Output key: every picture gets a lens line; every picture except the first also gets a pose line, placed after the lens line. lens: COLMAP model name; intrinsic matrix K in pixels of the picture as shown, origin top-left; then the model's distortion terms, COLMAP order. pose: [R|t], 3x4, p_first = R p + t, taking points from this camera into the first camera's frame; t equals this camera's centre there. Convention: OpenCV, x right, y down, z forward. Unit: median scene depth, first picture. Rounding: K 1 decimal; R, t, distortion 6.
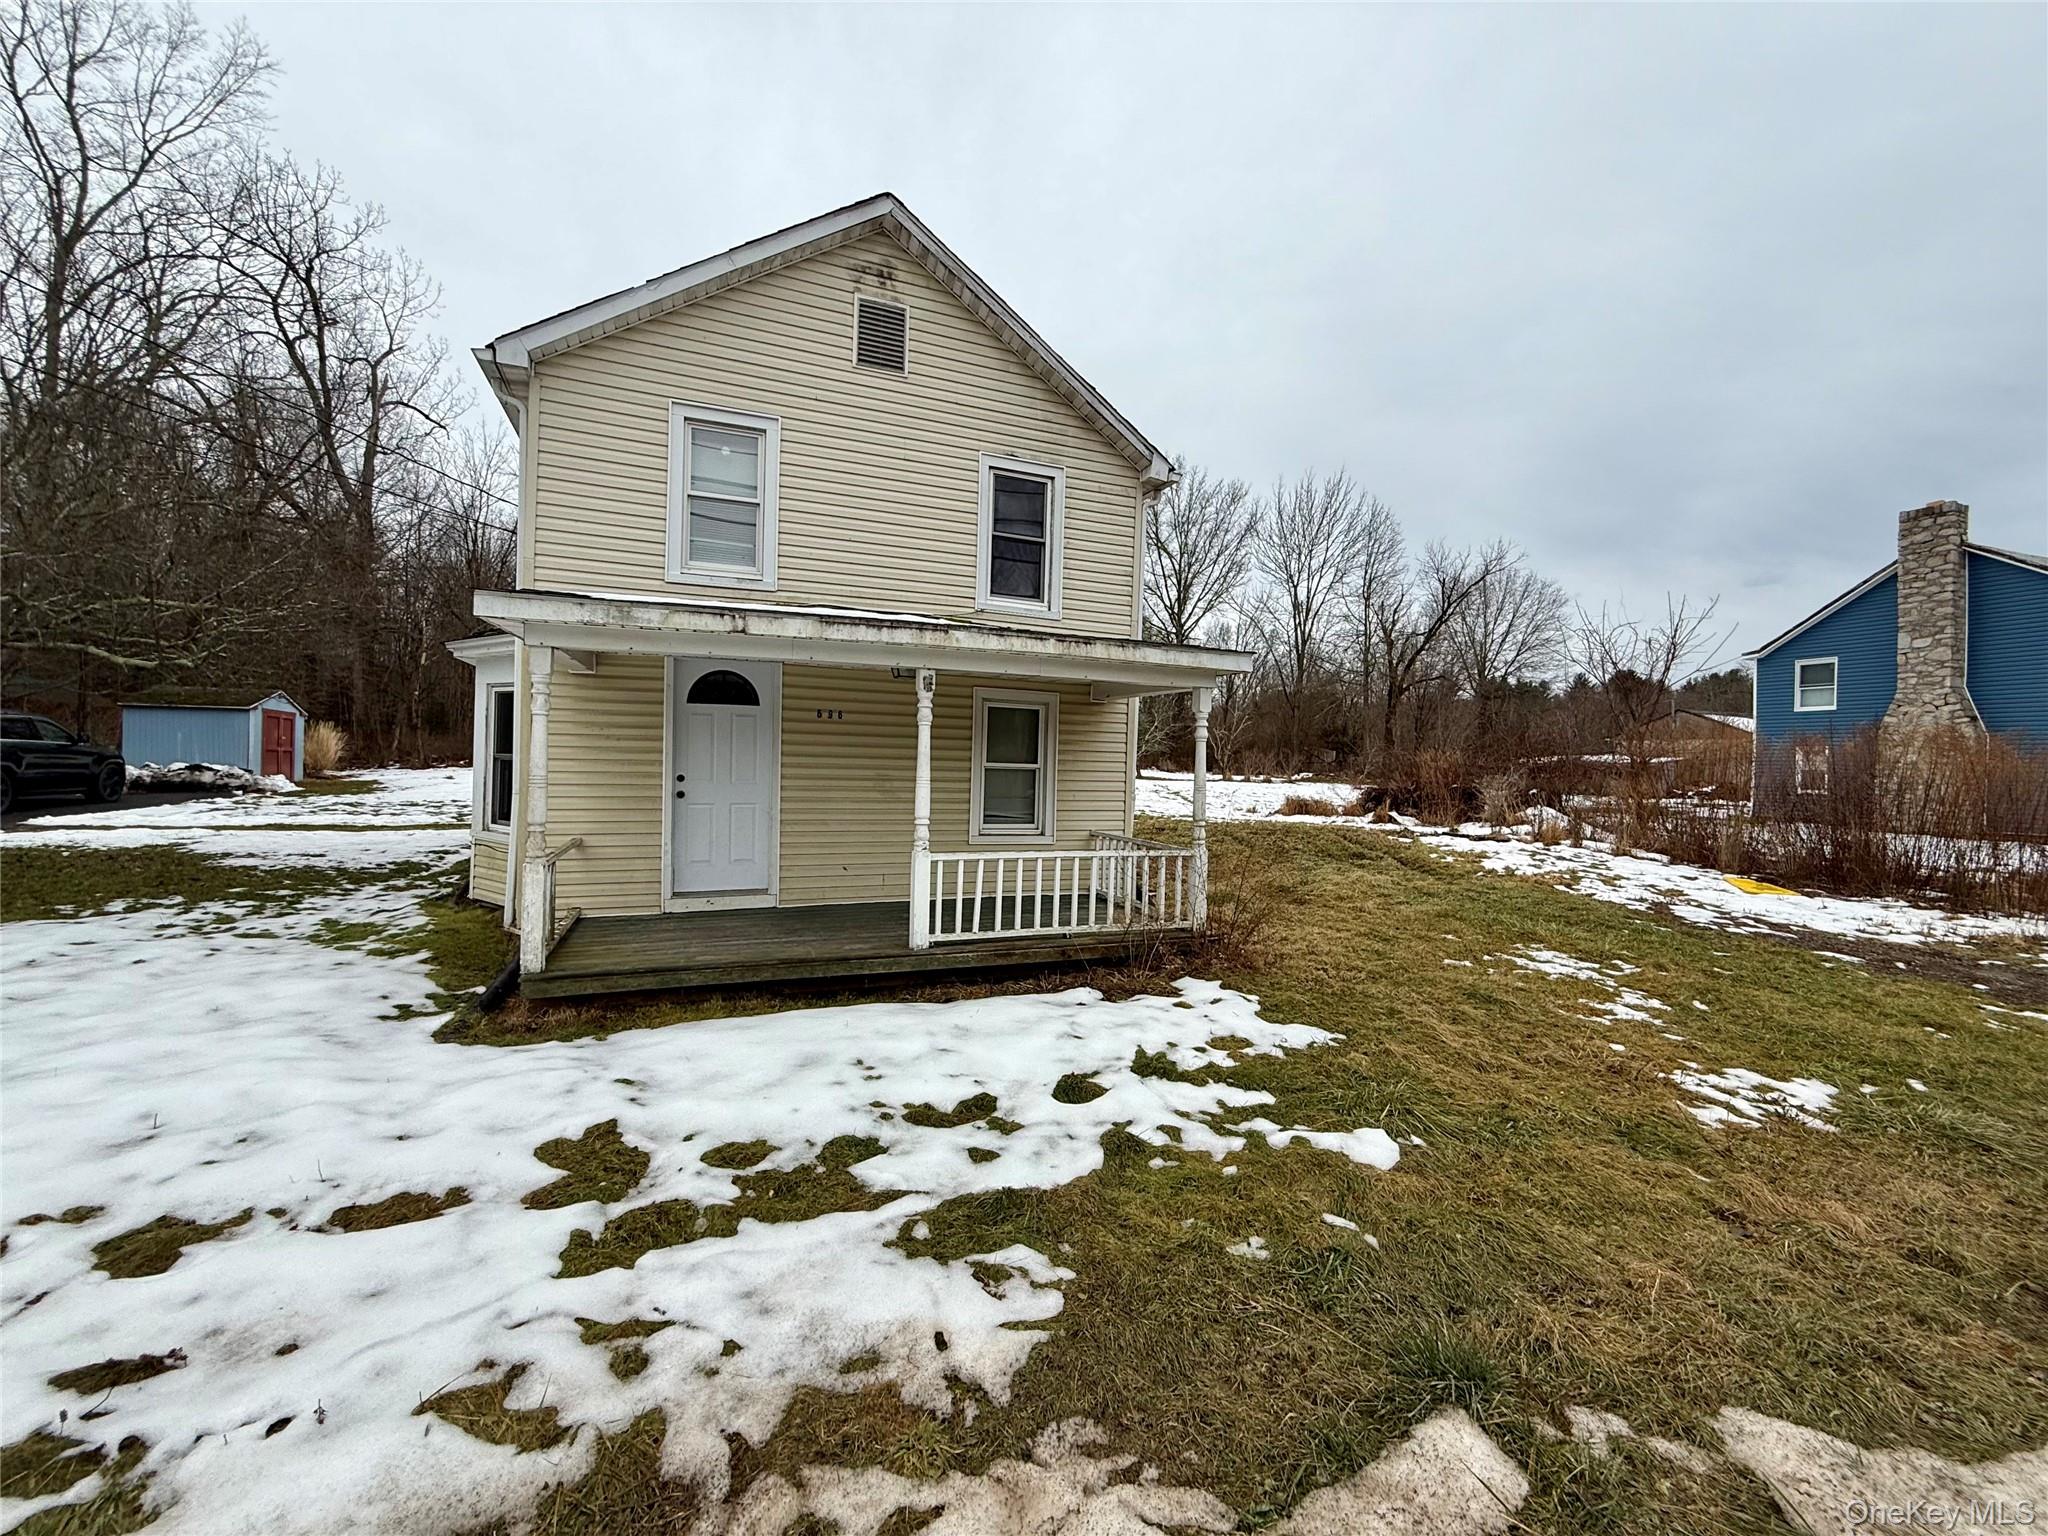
lens RADIAL K [[813.2, 0, 1024.7], [0, 813.2, 765.7], [0, 0, 1]] dist [-0.000156, -0.000079]
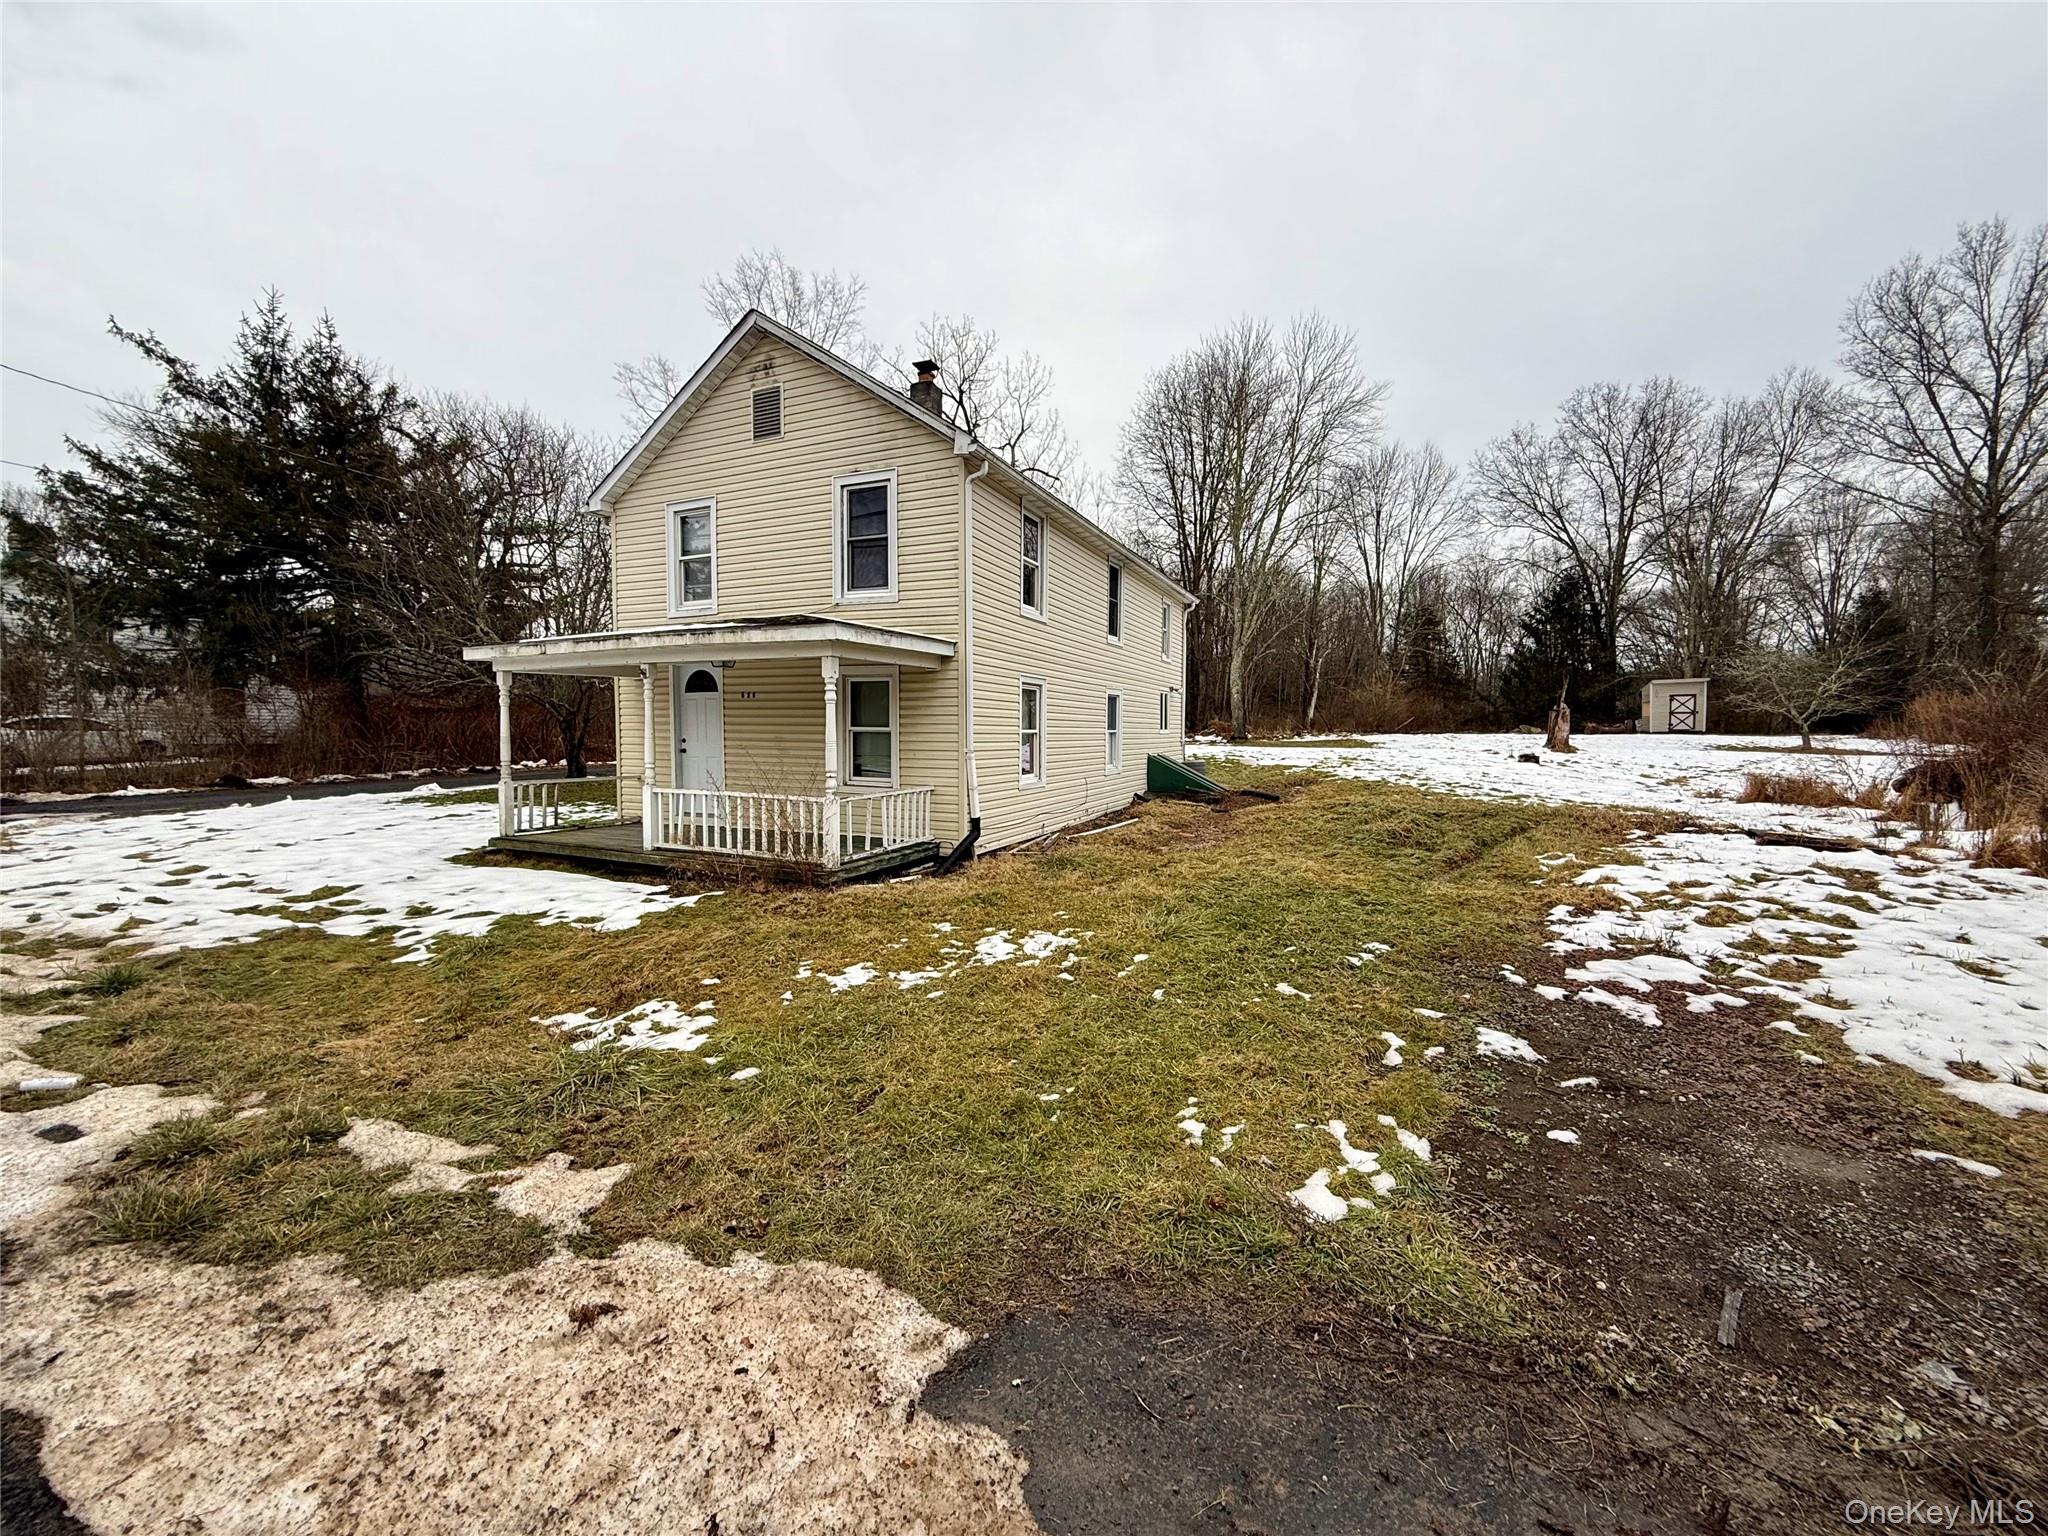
lens RADIAL K [[813.2, 0, 1017.7], [0, 813.2, 770.6], [0, 0, 1]] dist [-0.000156, -0.000079]
pose [[0.679547, 0.017269, -0.733429, 1.135098], [0.008243, 0.999480, 0.031170, 0.028703], [0.733586, -0.027228, 0.679051, 0.377480]]
